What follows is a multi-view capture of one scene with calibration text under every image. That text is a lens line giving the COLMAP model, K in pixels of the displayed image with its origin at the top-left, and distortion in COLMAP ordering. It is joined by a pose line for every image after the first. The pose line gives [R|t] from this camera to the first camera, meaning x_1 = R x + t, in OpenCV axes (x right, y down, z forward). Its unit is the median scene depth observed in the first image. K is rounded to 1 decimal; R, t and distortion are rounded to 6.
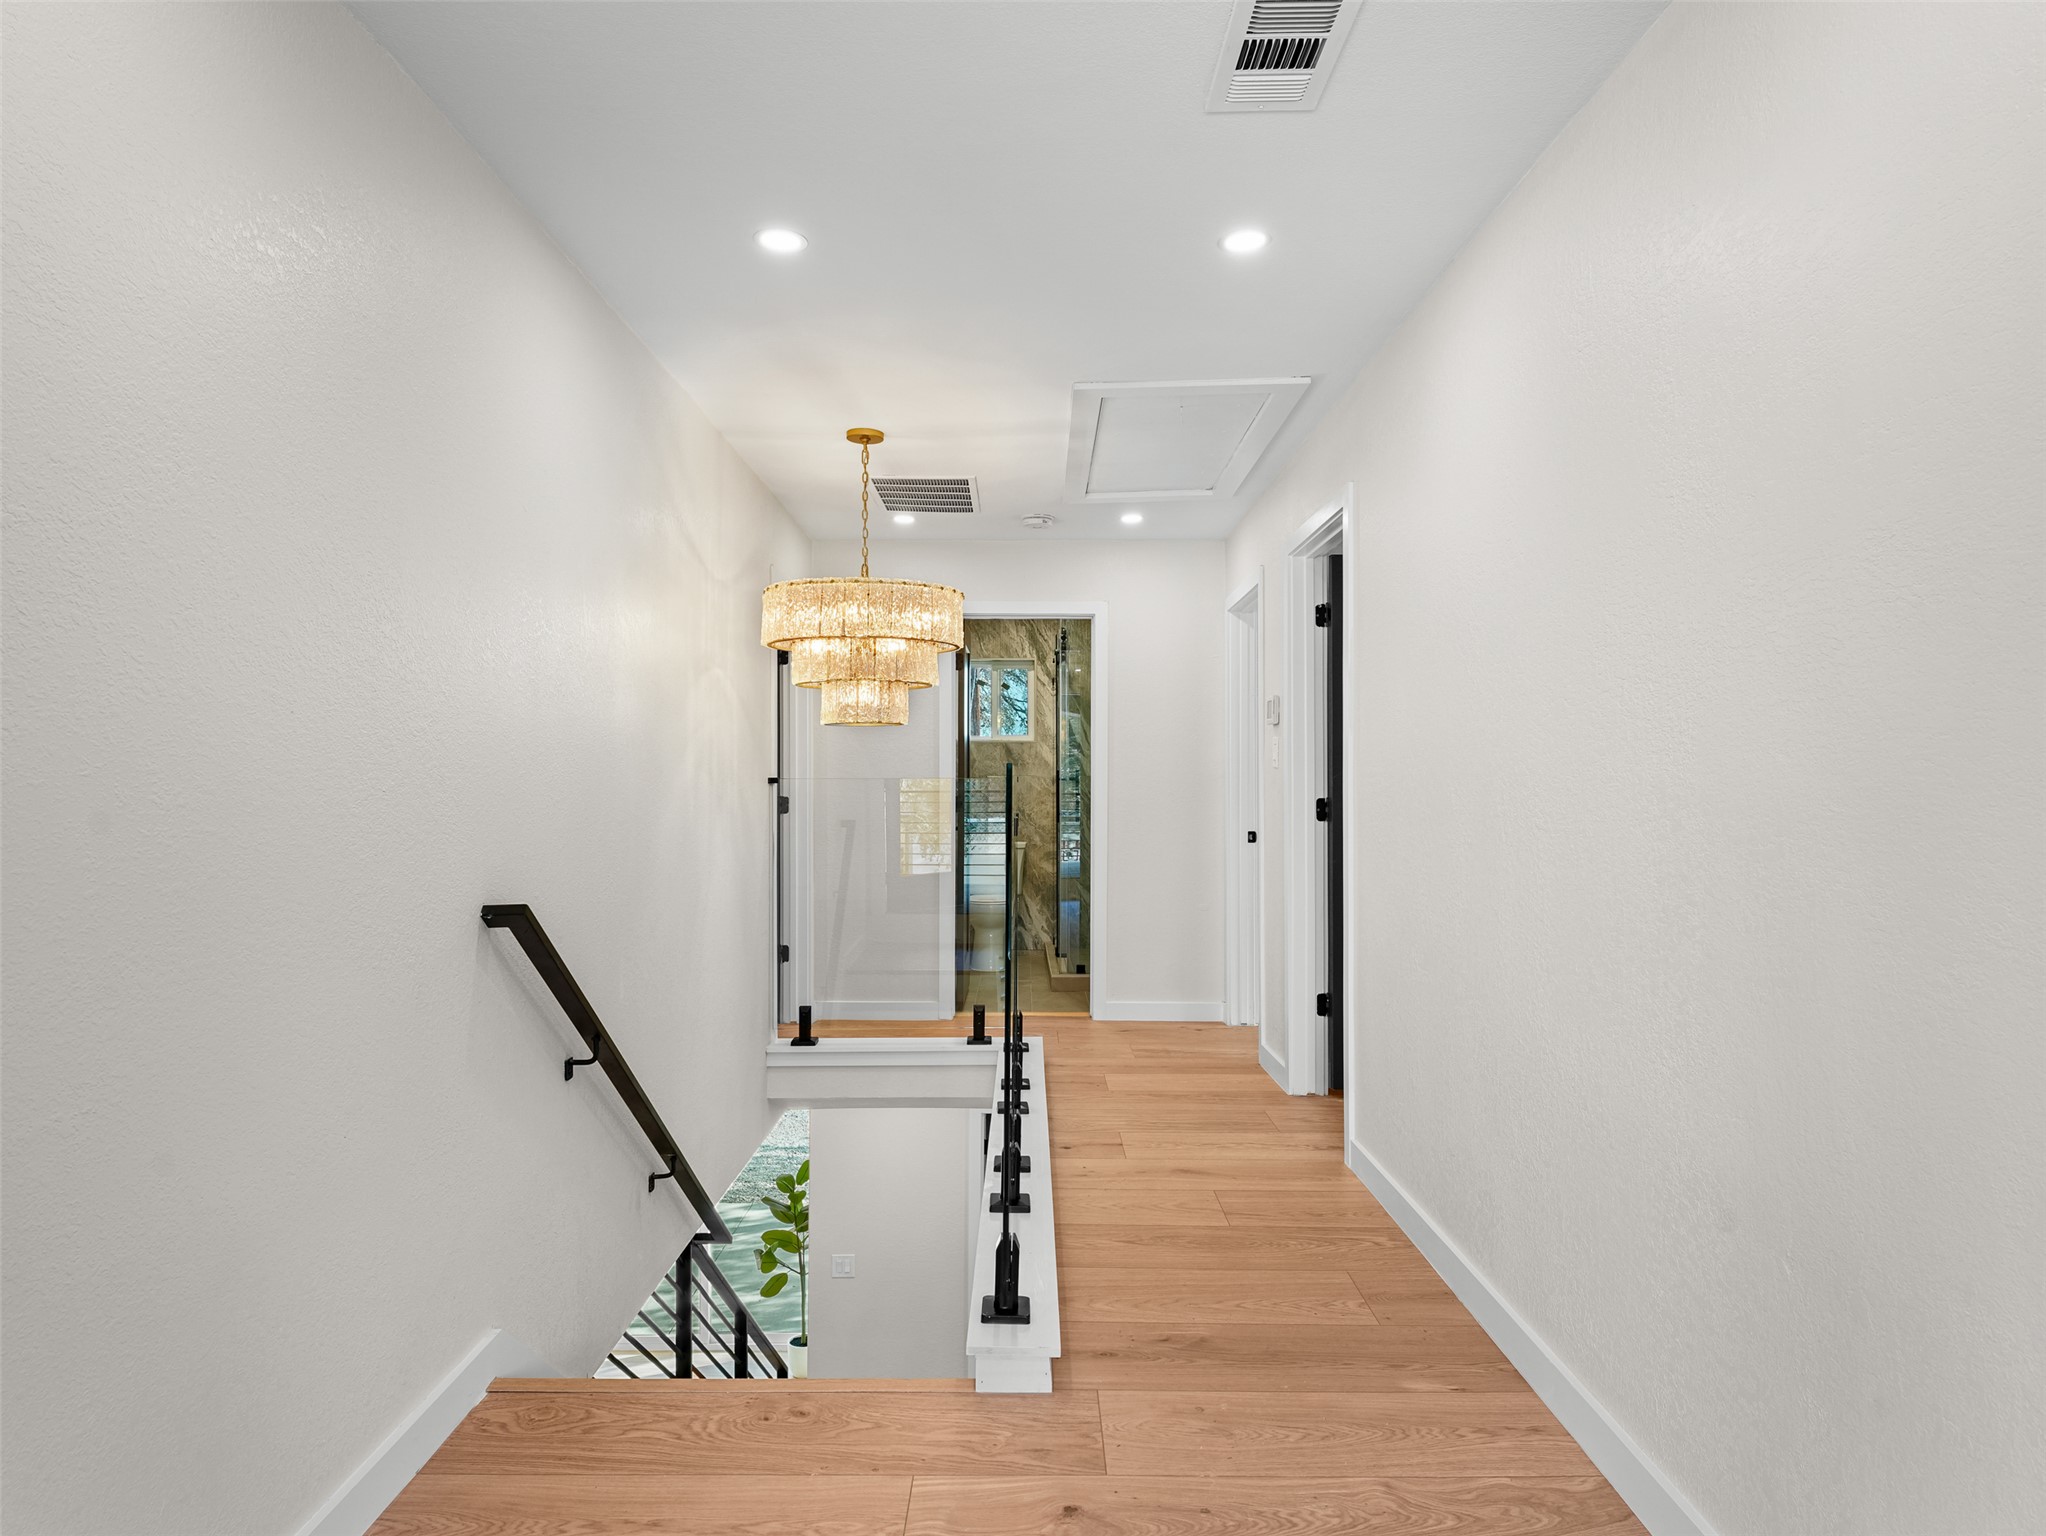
lens RADIAL K [[1133.1, 0, 1023.2], [0, 1133.1, 773.6], [0, 0, 1]] dist [-0.001309, -0.000382]
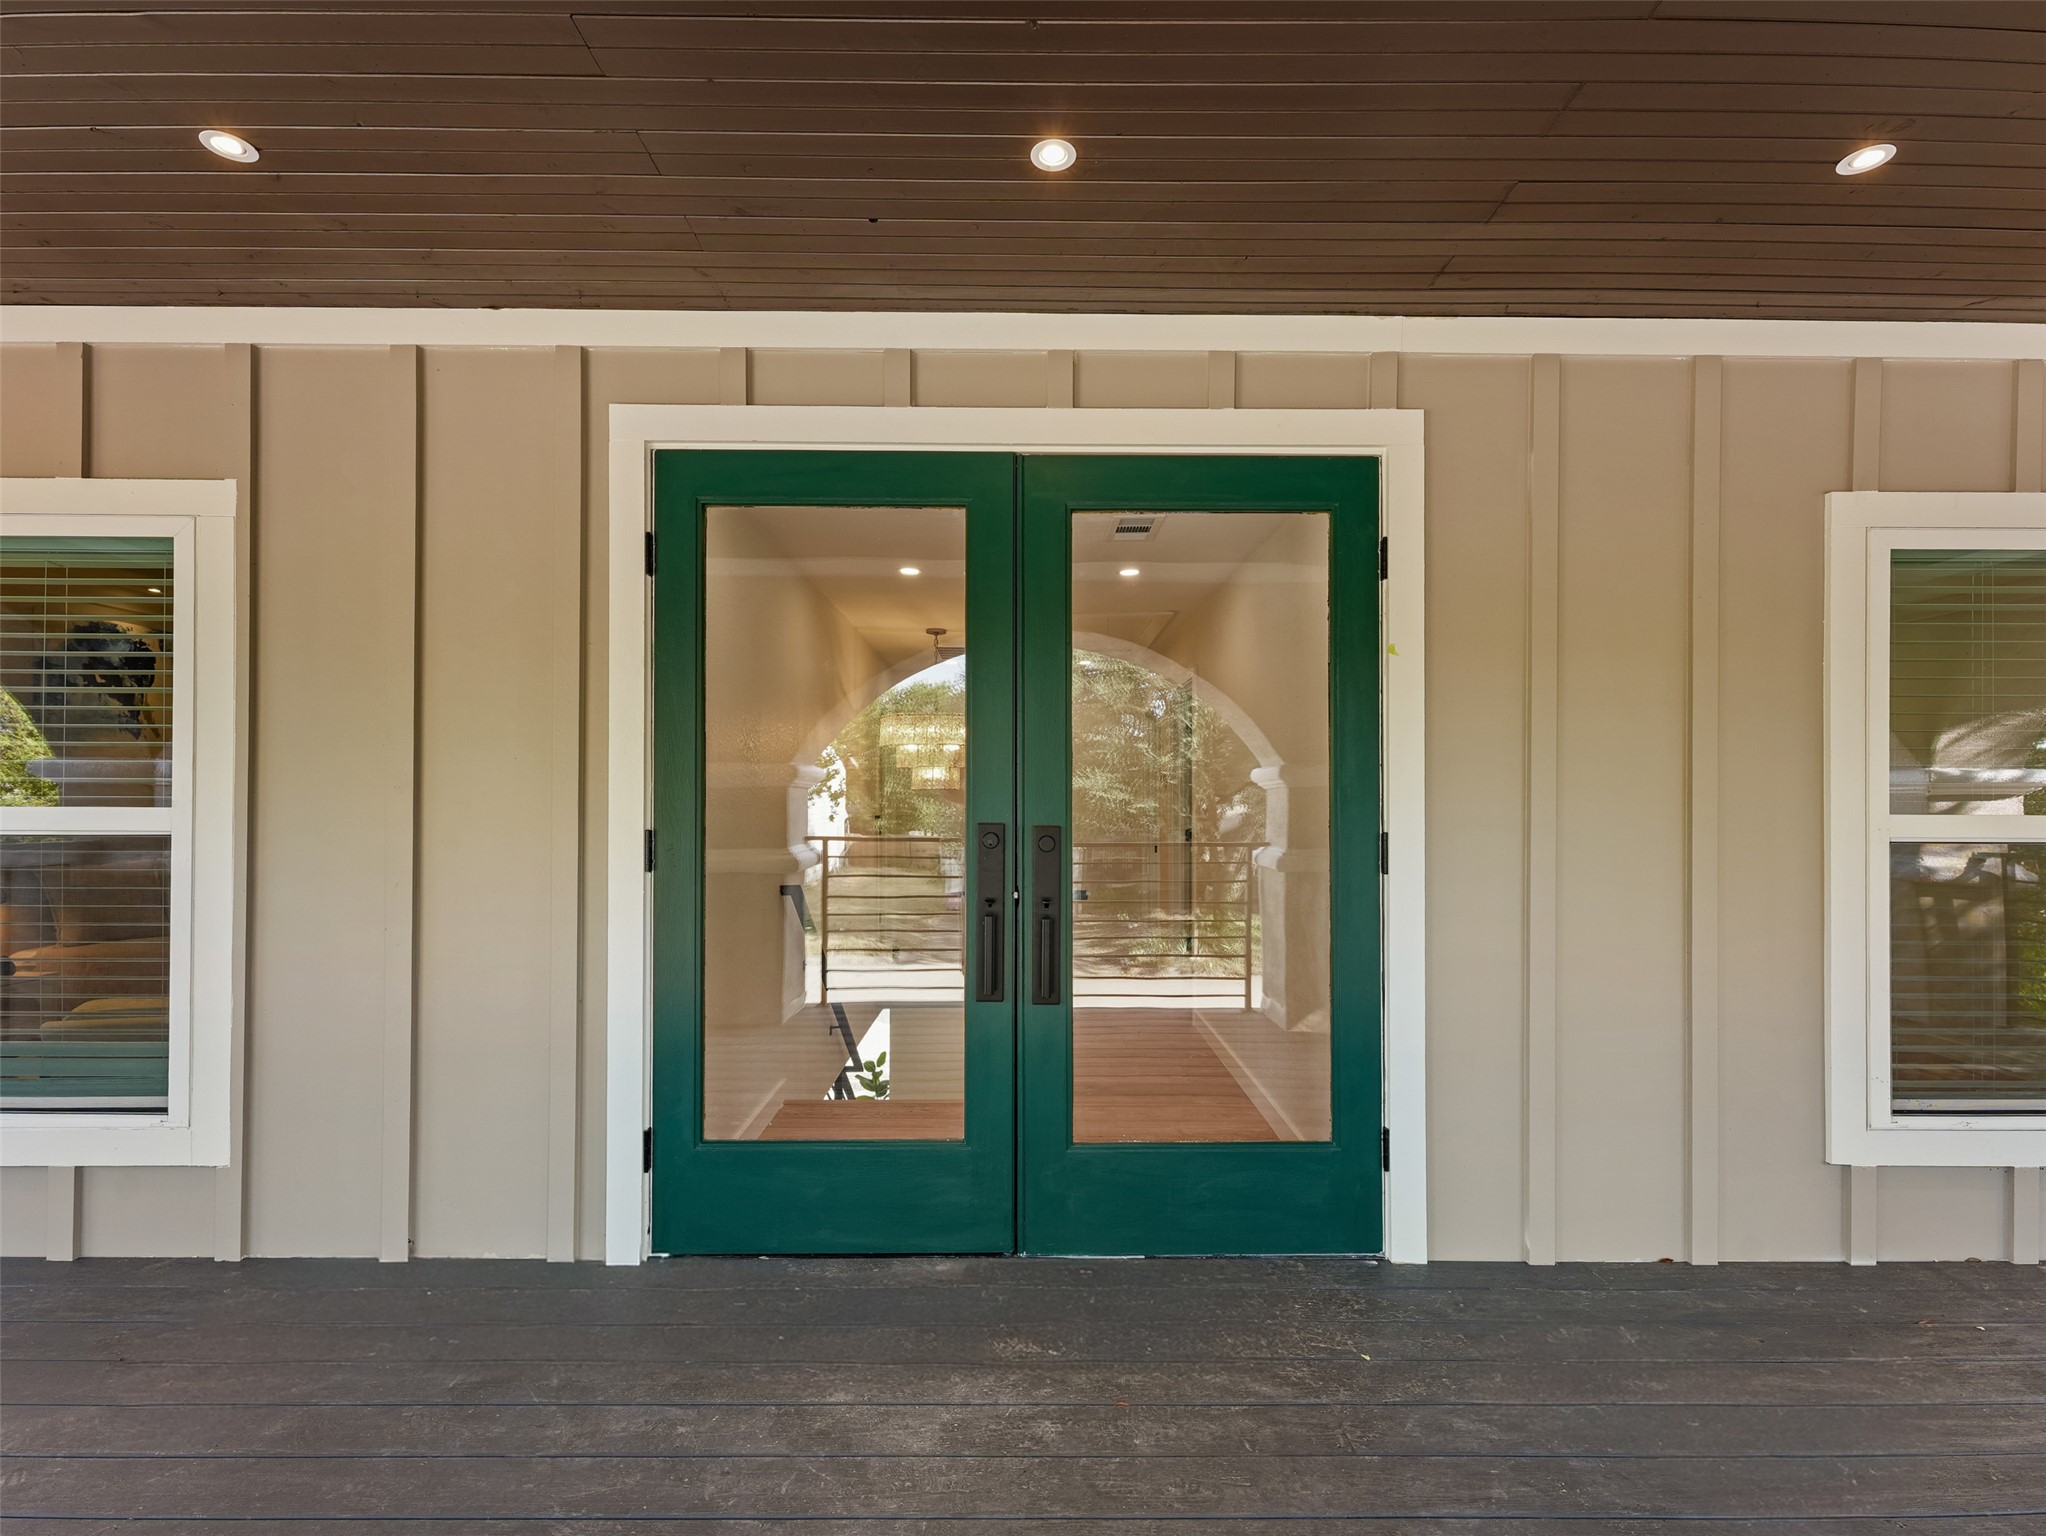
lens RADIAL K [[939.5, 0, 1025.5], [0, 939.5, 783.4], [0, 0, 1]] dist [0.004880, -0.003212]
pose [[0.999945, 0.001746, 0.010387, -0.010186], [-0.001712, 0.999993, -0.003222, -0.043697], [-0.010392, 0.003204, 0.999941, -0.477693]]
